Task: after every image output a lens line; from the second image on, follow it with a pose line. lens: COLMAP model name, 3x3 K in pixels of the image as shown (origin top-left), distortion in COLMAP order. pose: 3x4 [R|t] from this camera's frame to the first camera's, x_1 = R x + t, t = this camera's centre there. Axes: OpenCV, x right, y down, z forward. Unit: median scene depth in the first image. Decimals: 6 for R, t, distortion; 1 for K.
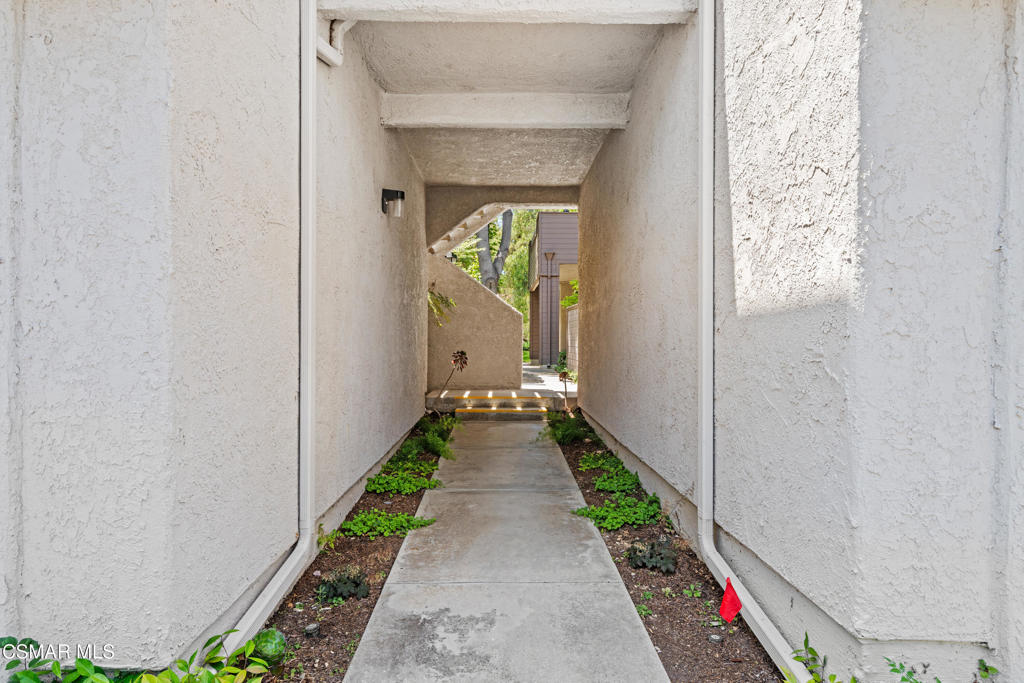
lens RADIAL K [[590.8, 0, 511.9], [0, 590.8, 340.9], [0, 0, 1]] dist [0.002029, 0.000378]
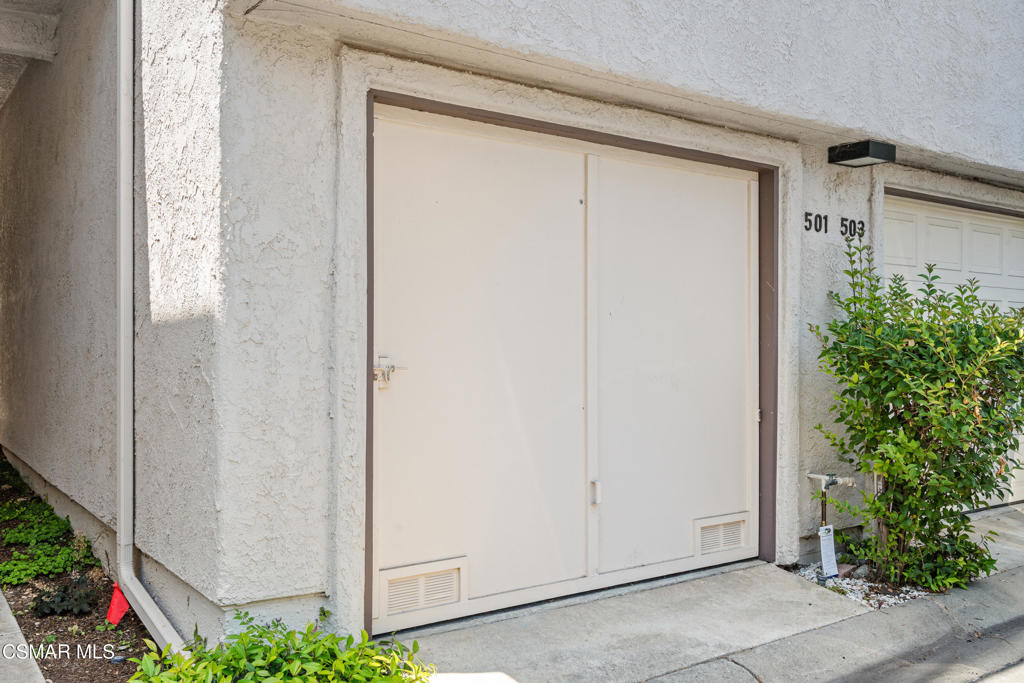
lens RADIAL K [[901.8, 0, 512.3], [0, 901.8, 348.9], [0, 0, 1]] dist [0.001616, 0.002313]
pose [[0.823453, -0.003705, 0.567372, 0.059476], [-0.000509, 0.999973, 0.007269, -0.010789], [-0.567384, -0.006274, 0.823429, -0.761956]]
